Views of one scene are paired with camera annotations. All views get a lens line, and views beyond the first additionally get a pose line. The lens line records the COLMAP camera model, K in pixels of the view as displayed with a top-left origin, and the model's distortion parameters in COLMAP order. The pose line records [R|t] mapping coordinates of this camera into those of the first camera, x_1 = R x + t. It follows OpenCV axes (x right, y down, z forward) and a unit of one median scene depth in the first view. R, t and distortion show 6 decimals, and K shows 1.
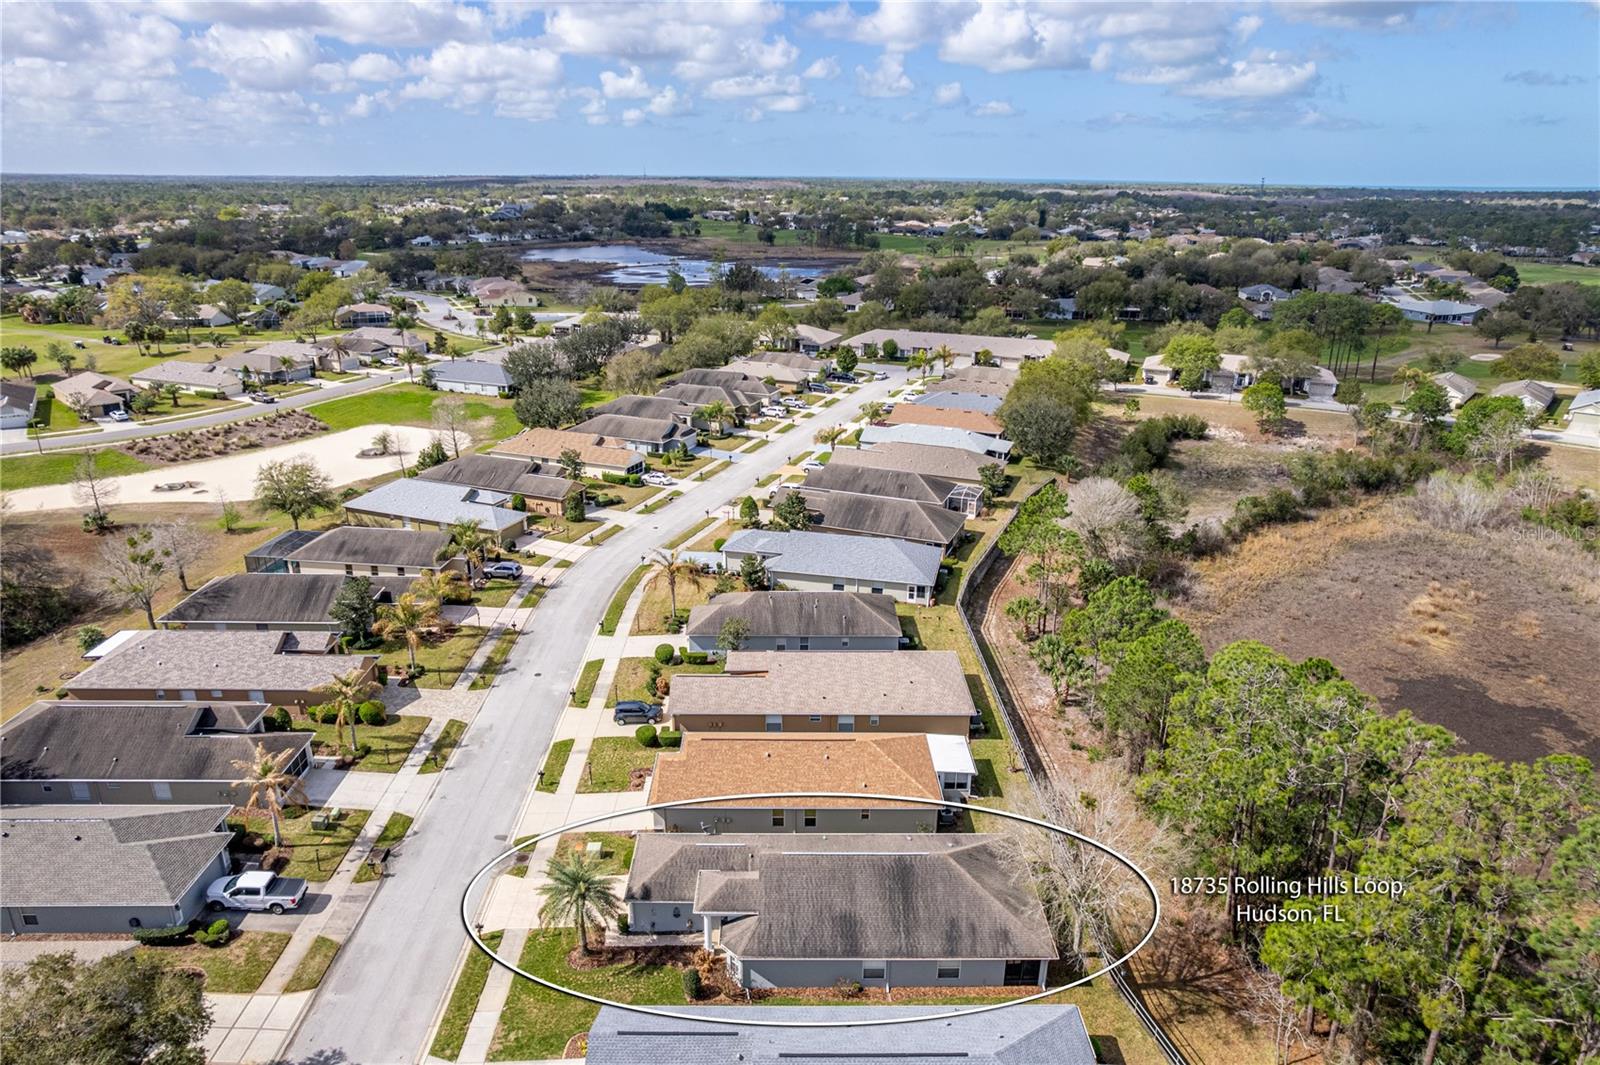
lens RADIAL K [[1022.7, 0, 797.6], [0, 1022.7, 533.6], [0, 0, 1]] dist [-0.070979, 0.060363]
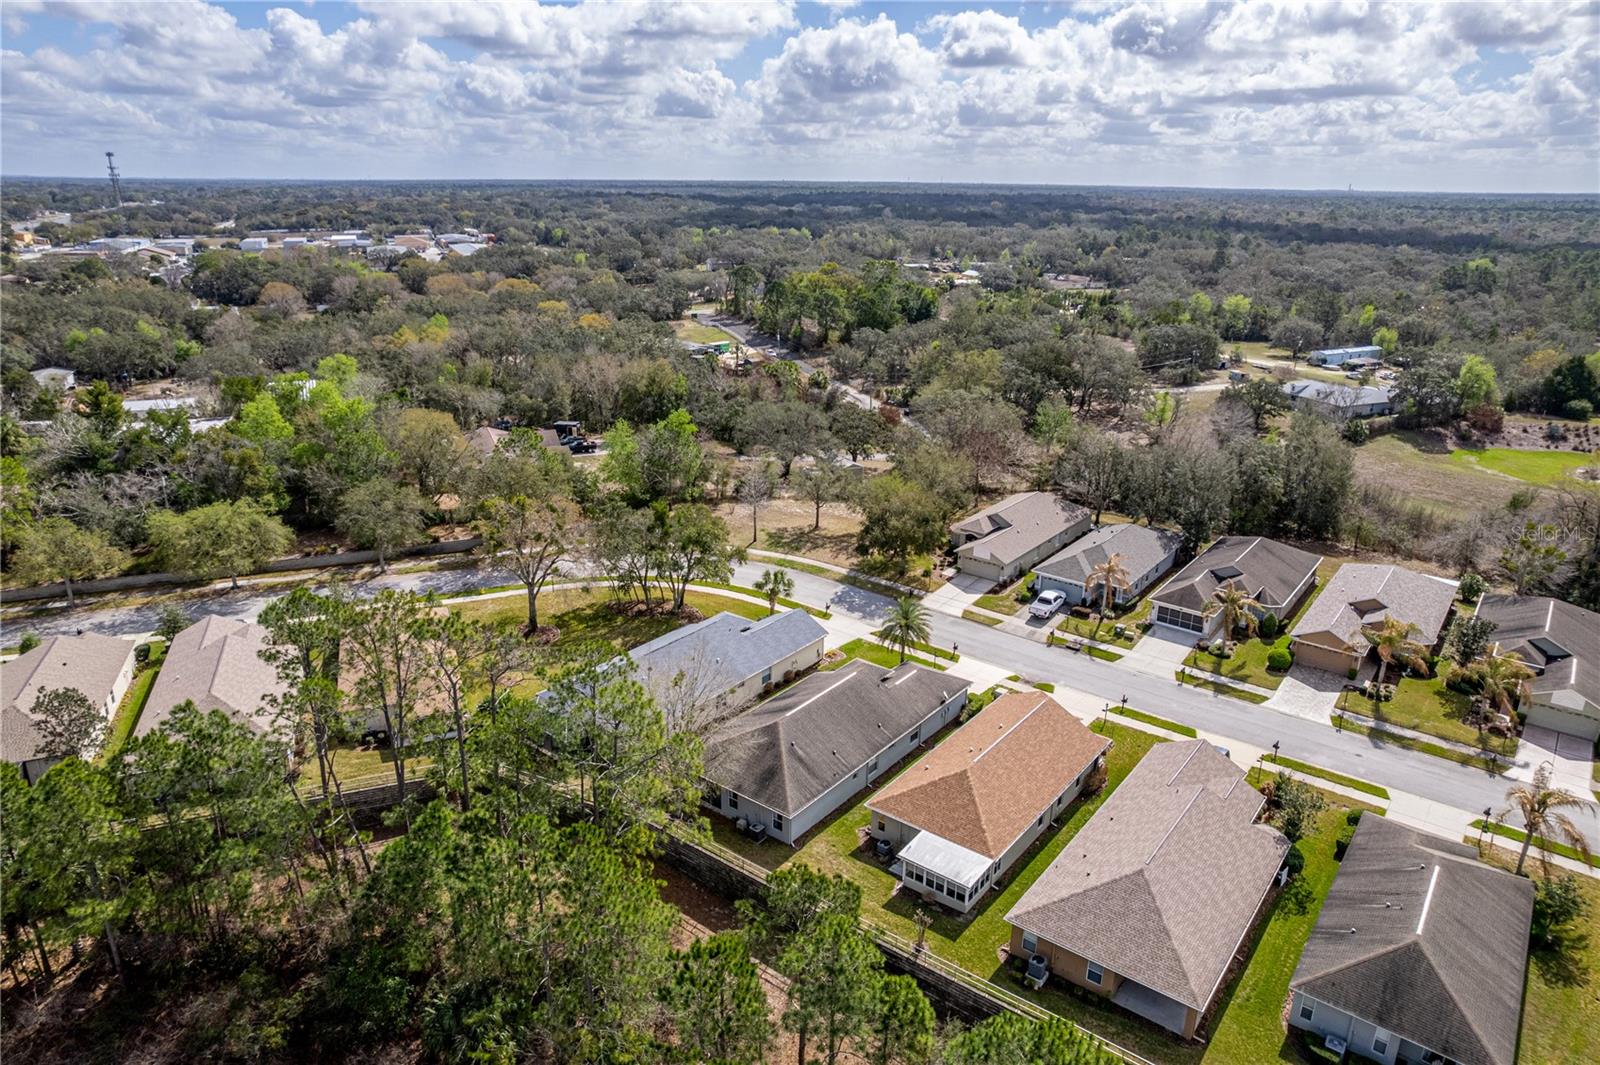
lens RADIAL K [[1018.2, 0, 797.0], [0, 1018.2, 540.2], [0, 0, 1]] dist [-0.068919, 0.058862]
pose [[-0.626945, 0.247857, -0.738584, 0.492244], [-0.274172, 0.817198, 0.506969, -0.244378], [0.729226, 0.520341, -0.444382, 0.729857]]
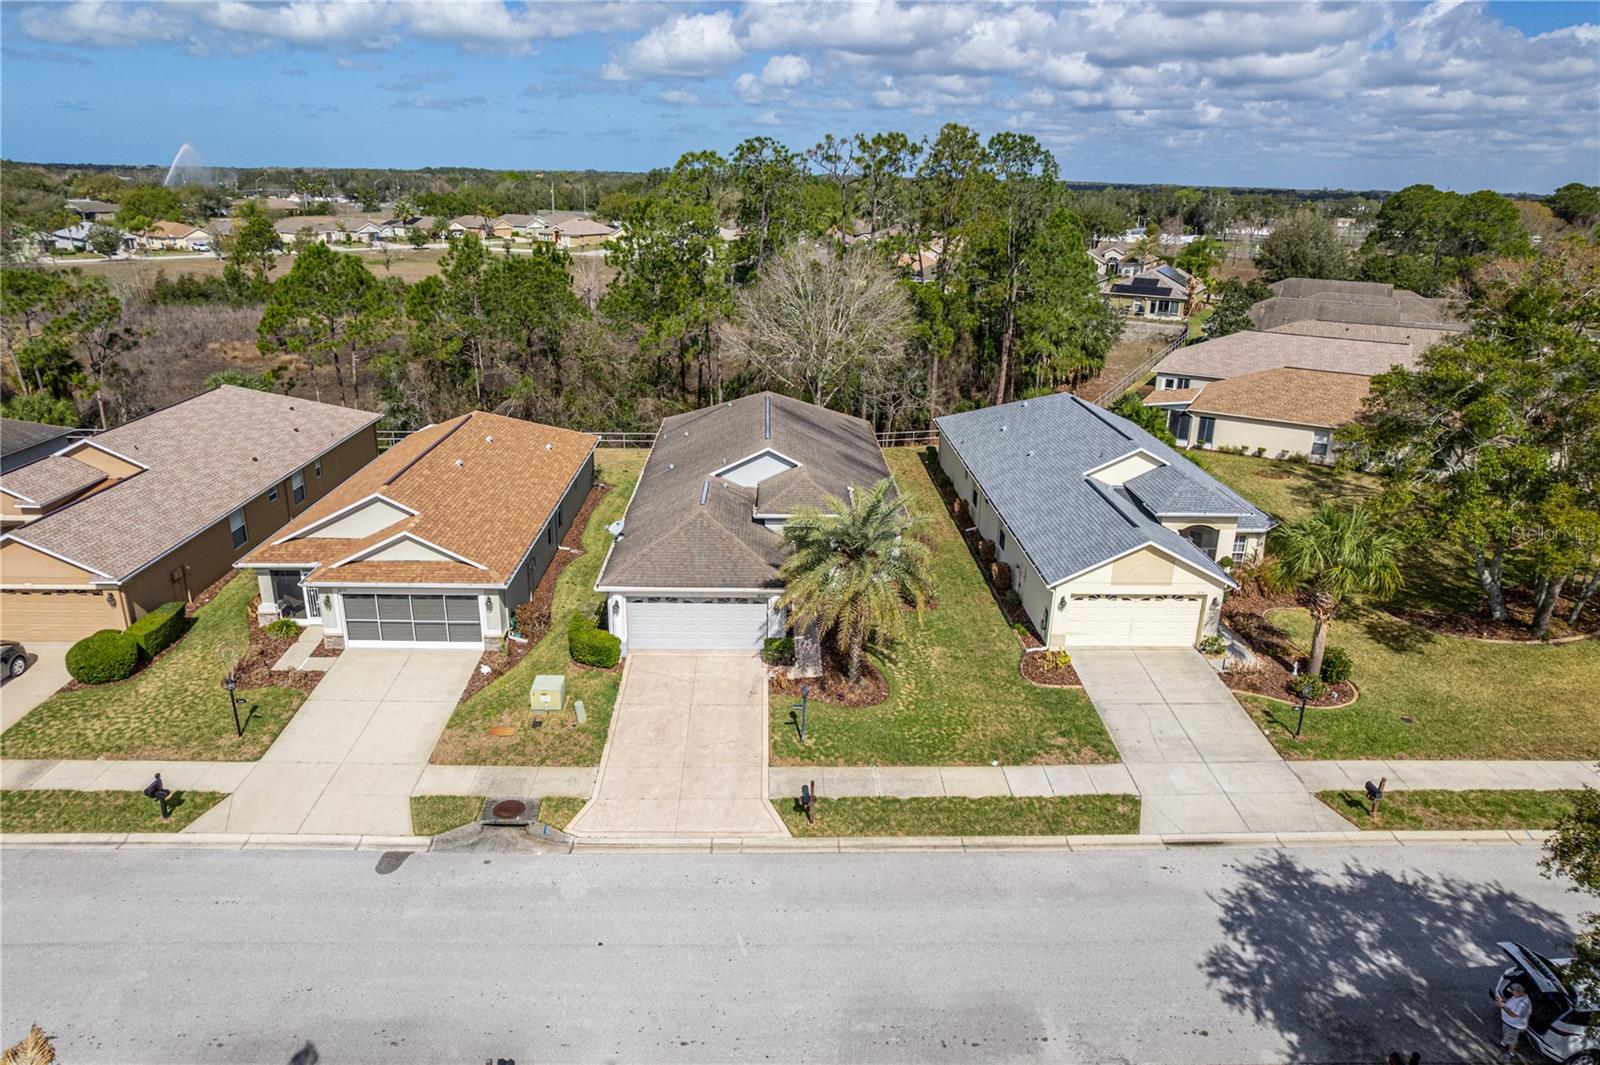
lens RADIAL K [[1022.7, 0, 797.6], [0, 1022.7, 533.6], [0, 0, 1]] dist [-0.070979, 0.060363]
pose [[-0.018778, -0.339848, 0.940293, -0.346022], [0.314407, 0.890742, 0.328218, 0.076036], [-0.949103, 0.301798, 0.090124, 0.473402]]
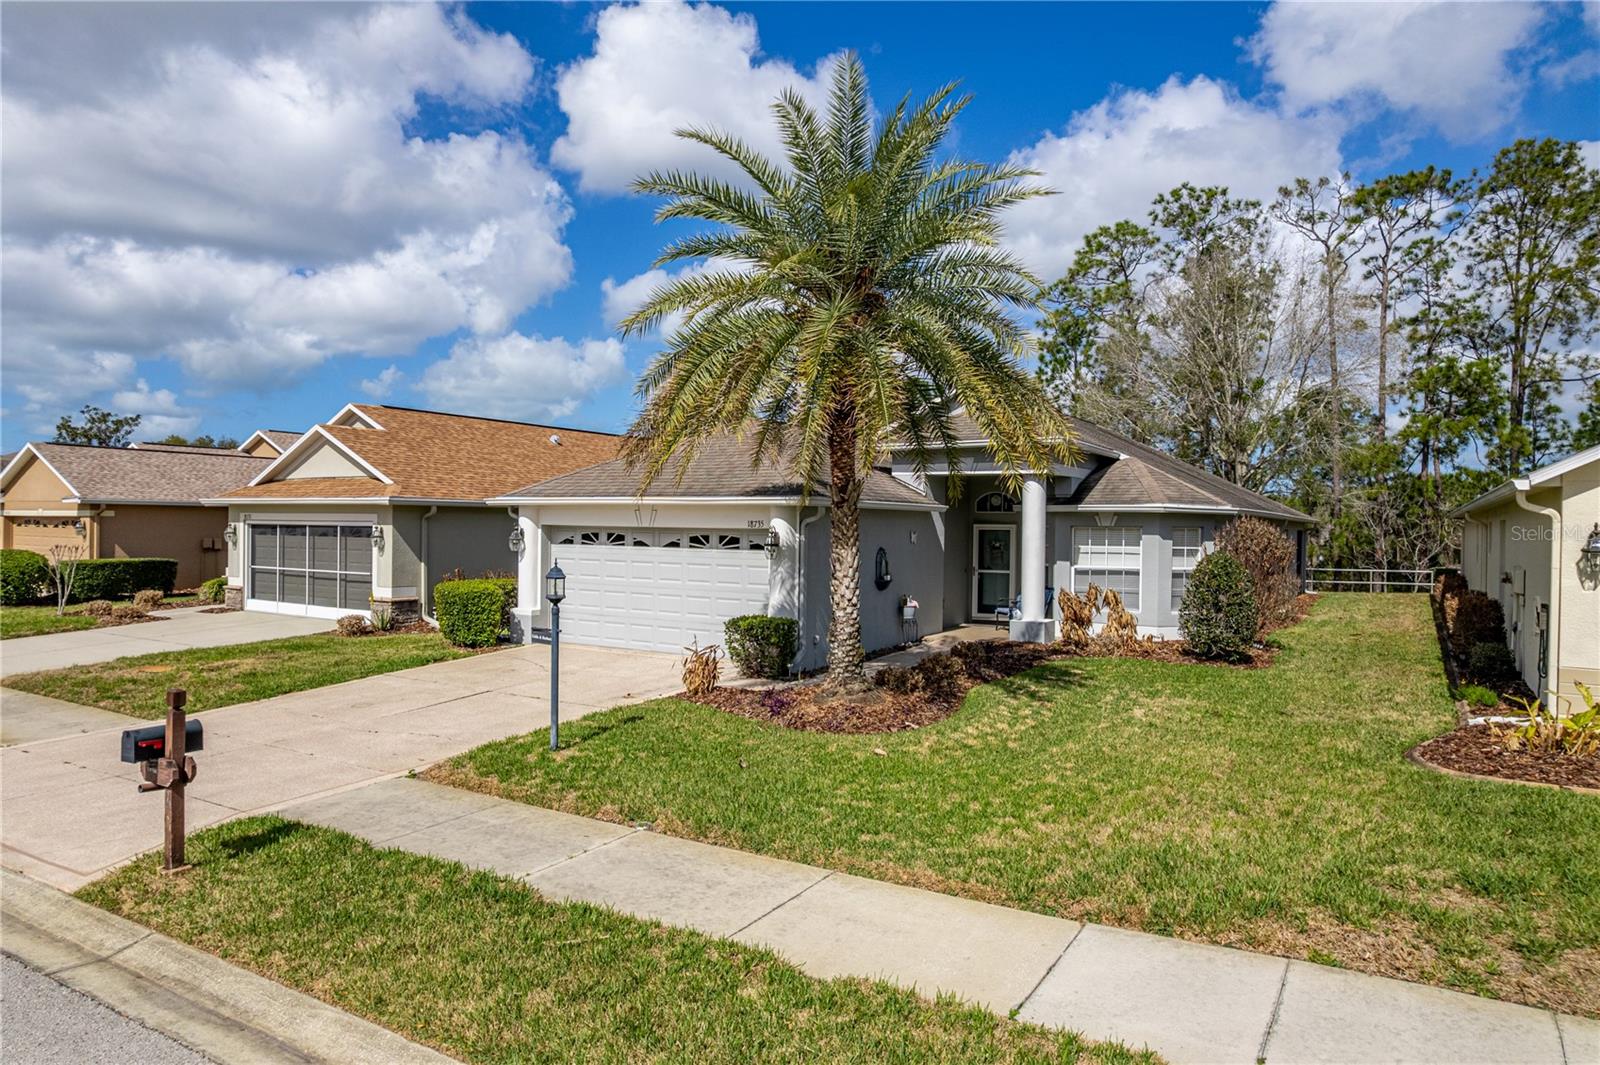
lens RADIAL K [[1026.3, 0, 791.0], [0, 1026.3, 521.5], [0, 0, 1]] dist [-0.082397, 0.076970]
pose [[0.534234, 0.006441, 0.845312, -0.190014], [0.268792, 0.946779, -0.177090, 0.206120], [-0.801464, 0.321821, 0.504070, 0.445060]]
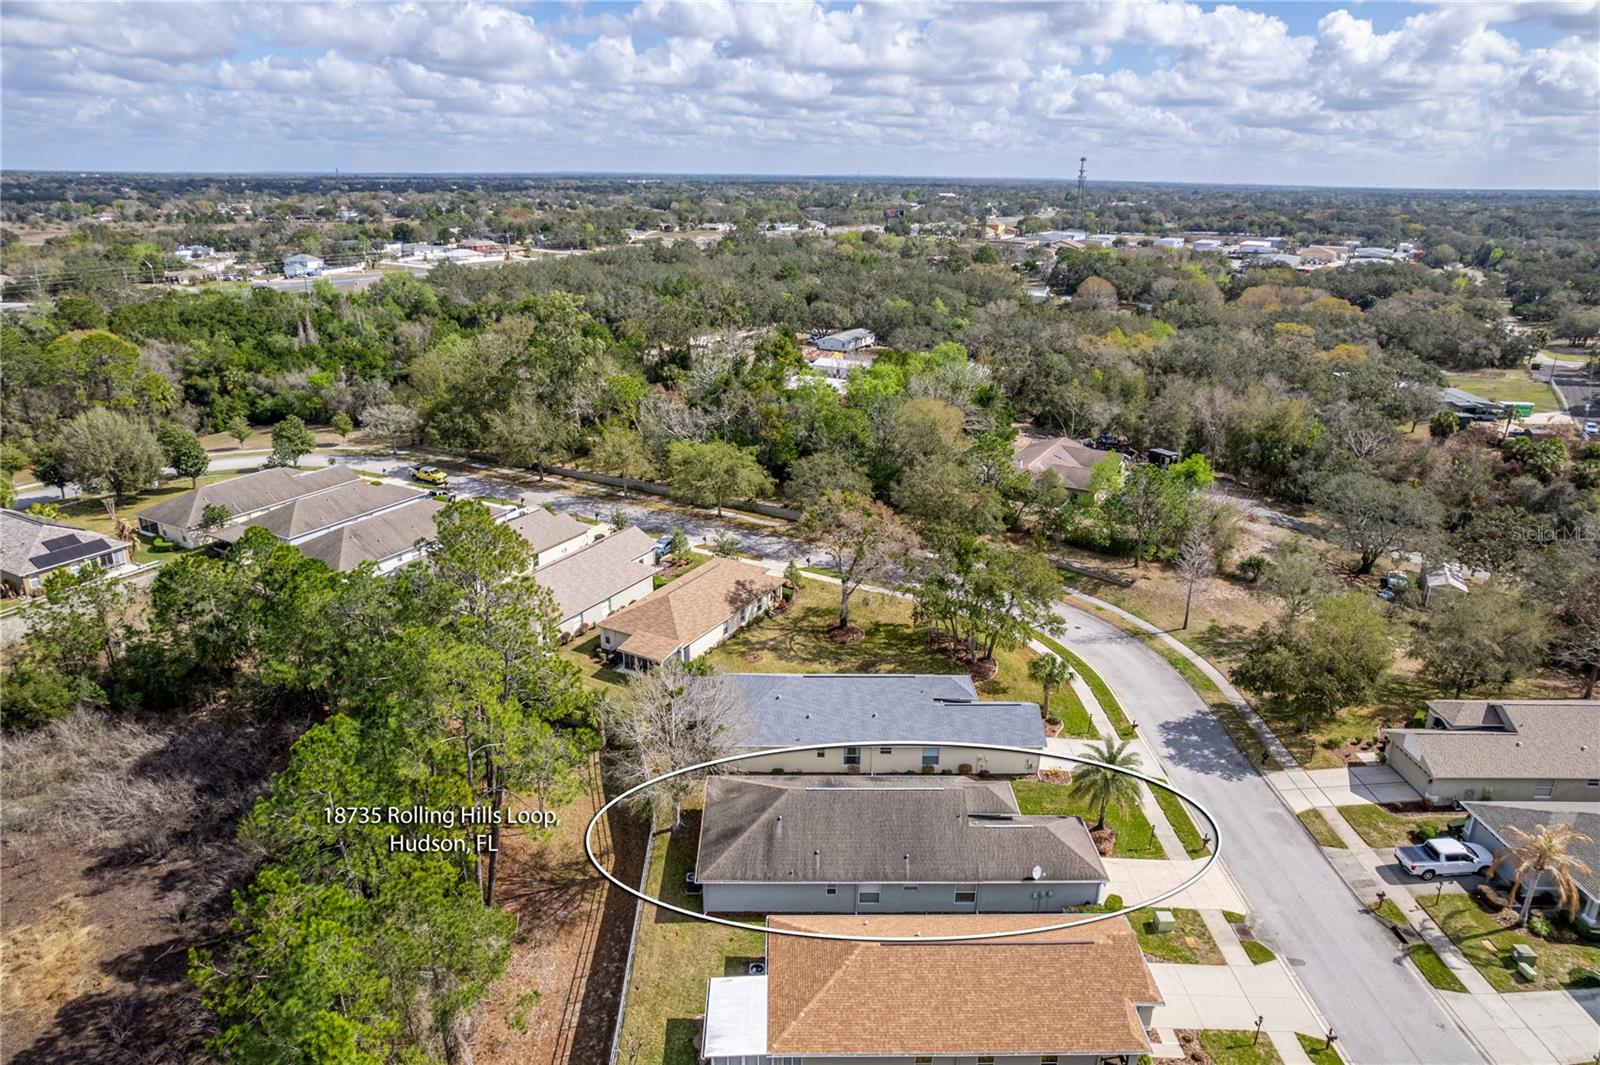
lens RADIAL K [[1018.2, 0, 797.0], [0, 1018.2, 540.2], [0, 0, 1]] dist [-0.068919, 0.058862]
pose [[-0.999798, -0.018345, -0.008261, 0.077072], [-0.019419, 0.772491, 0.634728, -0.284689], [-0.005263, 0.634760, -0.772691, 0.837778]]
